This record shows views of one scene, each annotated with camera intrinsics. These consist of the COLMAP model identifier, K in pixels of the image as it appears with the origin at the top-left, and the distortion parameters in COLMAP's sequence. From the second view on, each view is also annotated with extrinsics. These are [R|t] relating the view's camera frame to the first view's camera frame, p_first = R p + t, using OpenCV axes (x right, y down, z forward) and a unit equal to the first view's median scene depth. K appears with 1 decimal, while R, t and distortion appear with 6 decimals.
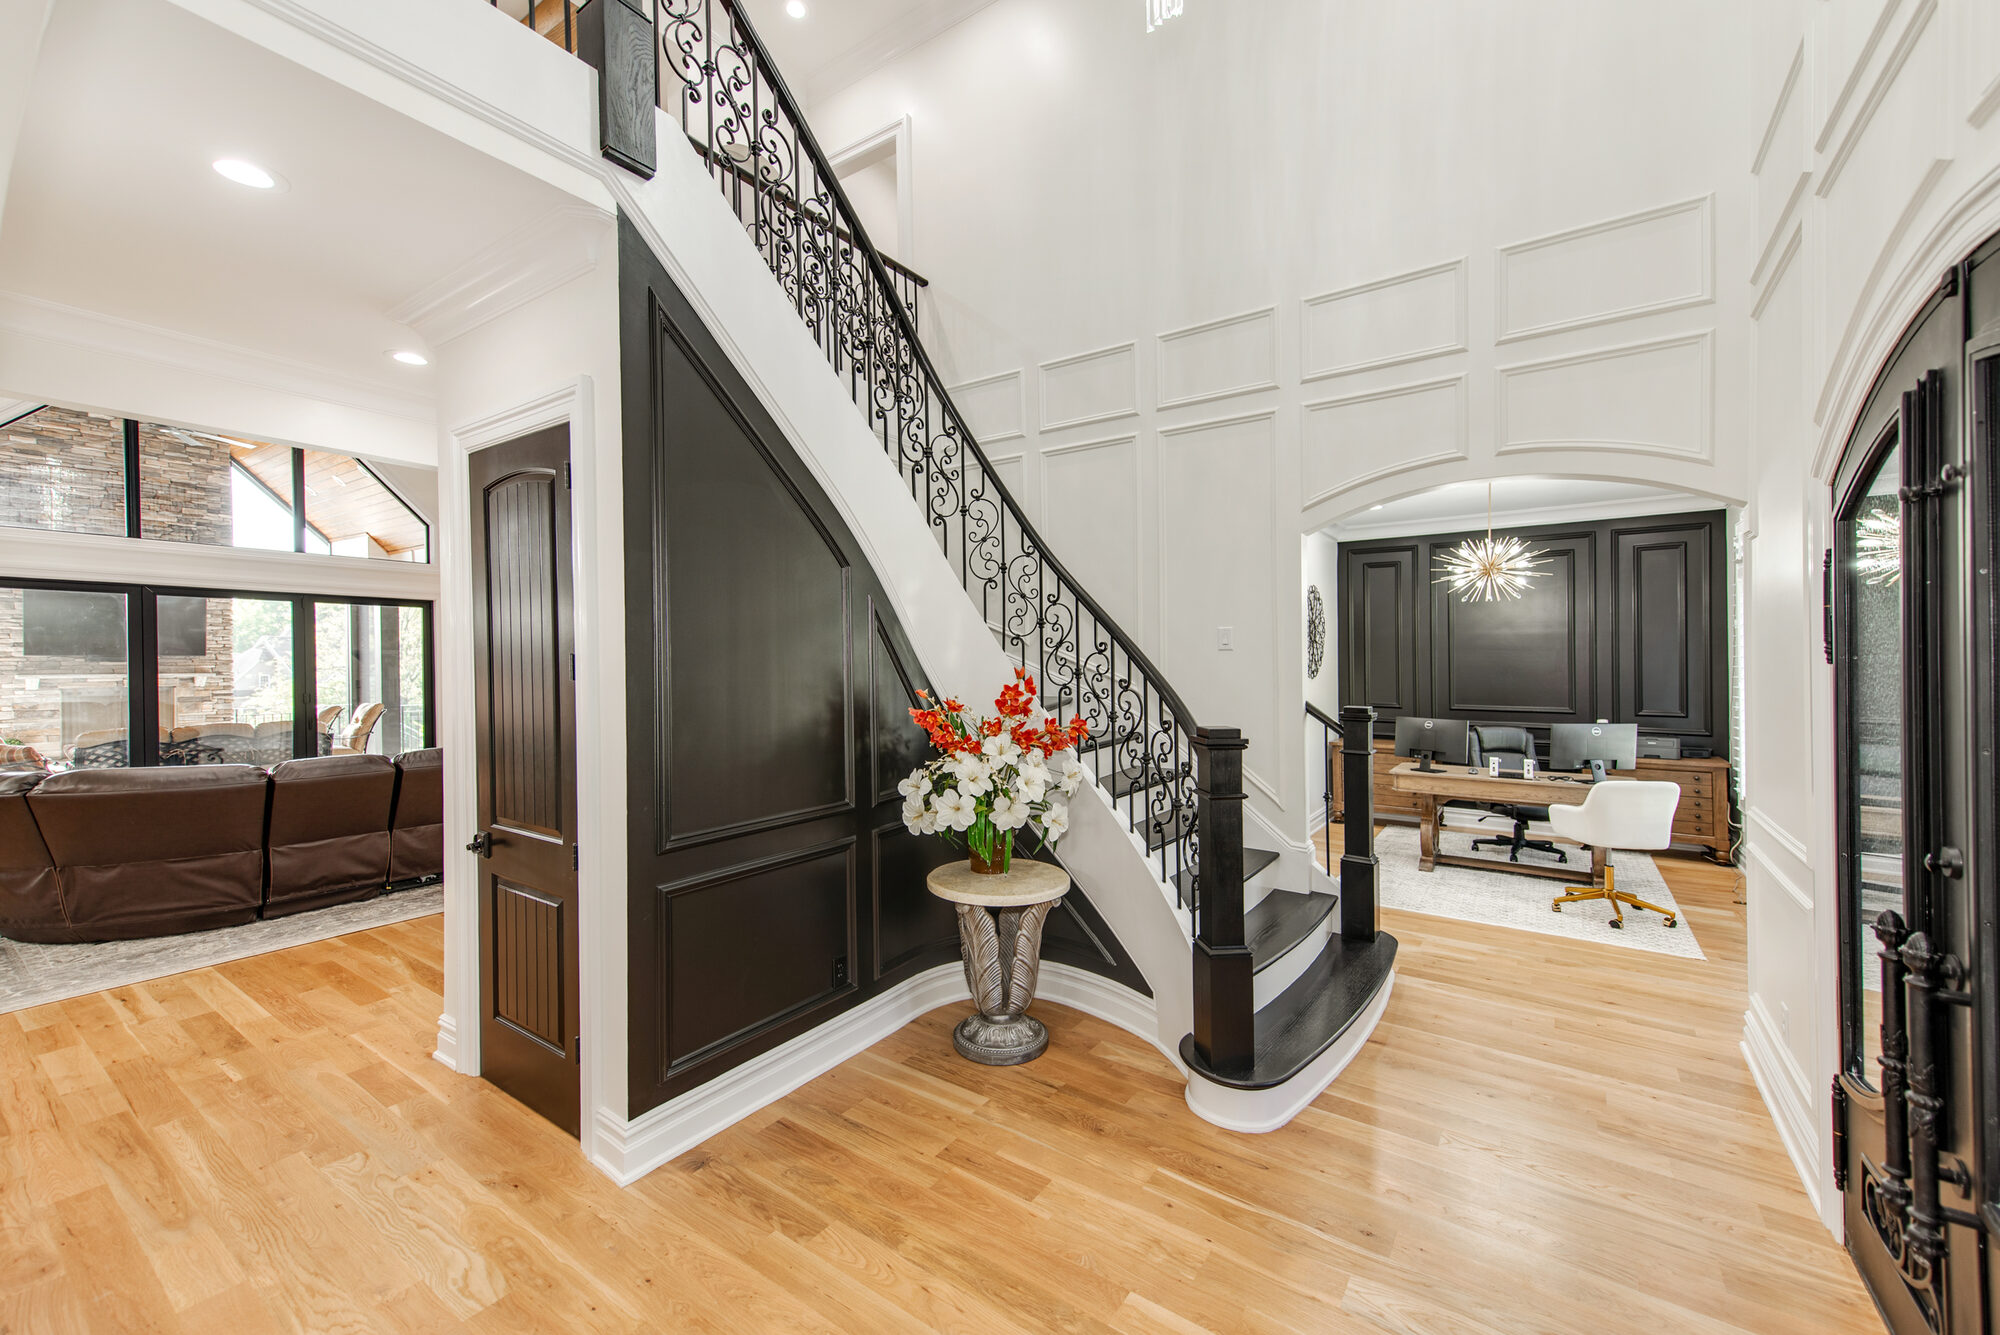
lens RADIAL K [[789.0, 0, 1016.9], [0, 789.0, 671.3], [0, 0, 1]] dist [0.010102, -0.000291]
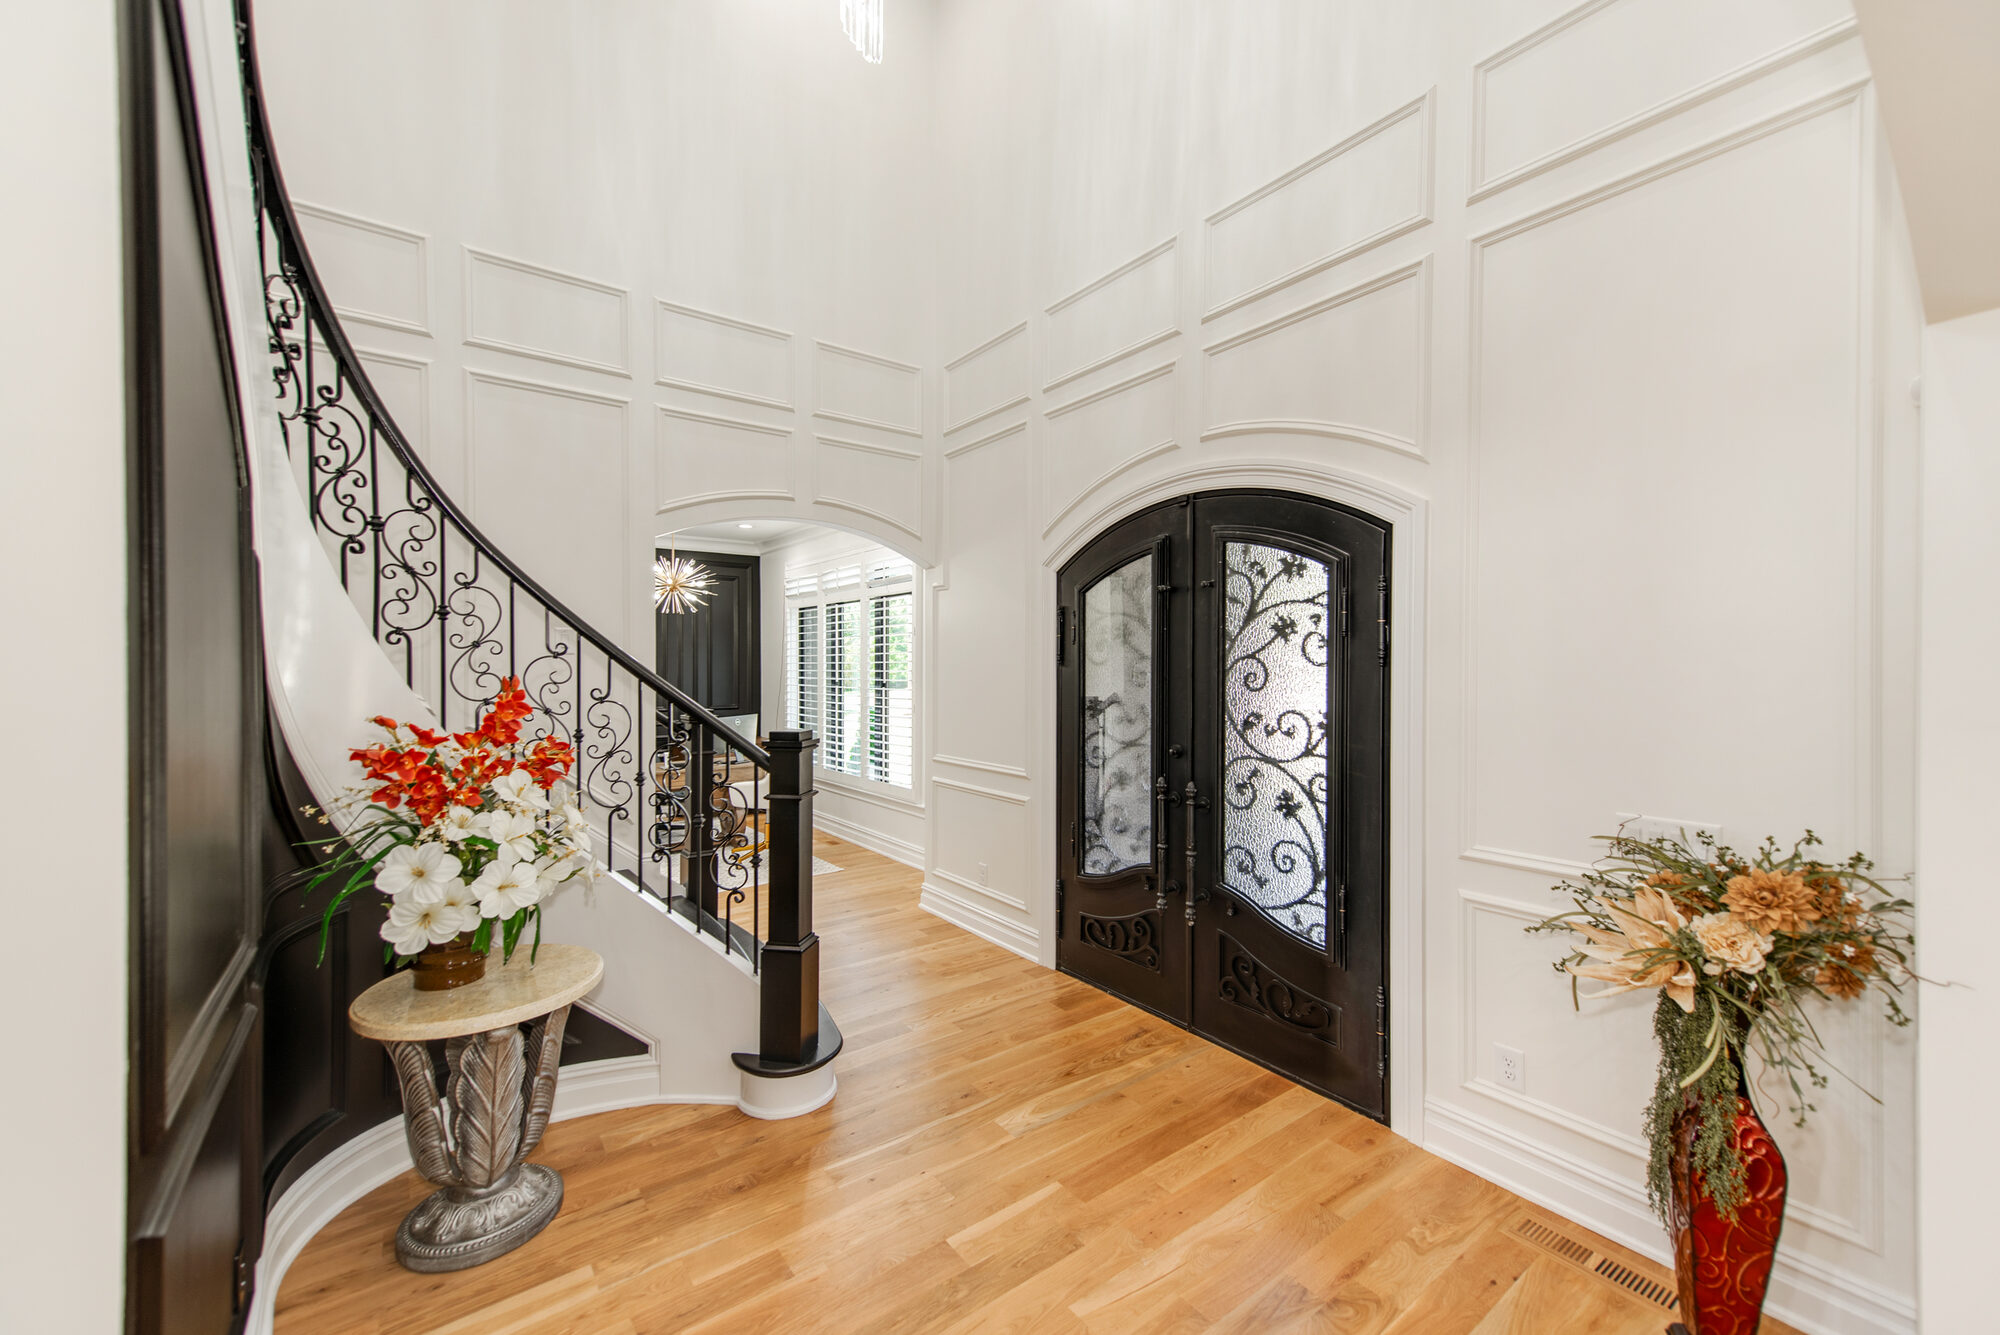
lens RADIAL K [[789.0, 0, 990.4], [0, 789.0, 673.5], [0, 0, 1]] dist [0.010102, -0.000291]
pose [[0.315177, -0.011594, 0.948962, -0.486494], [0.015797, 0.999851, 0.006969, -0.004719], [-0.948901, 0.012794, 0.315313, 0.327085]]
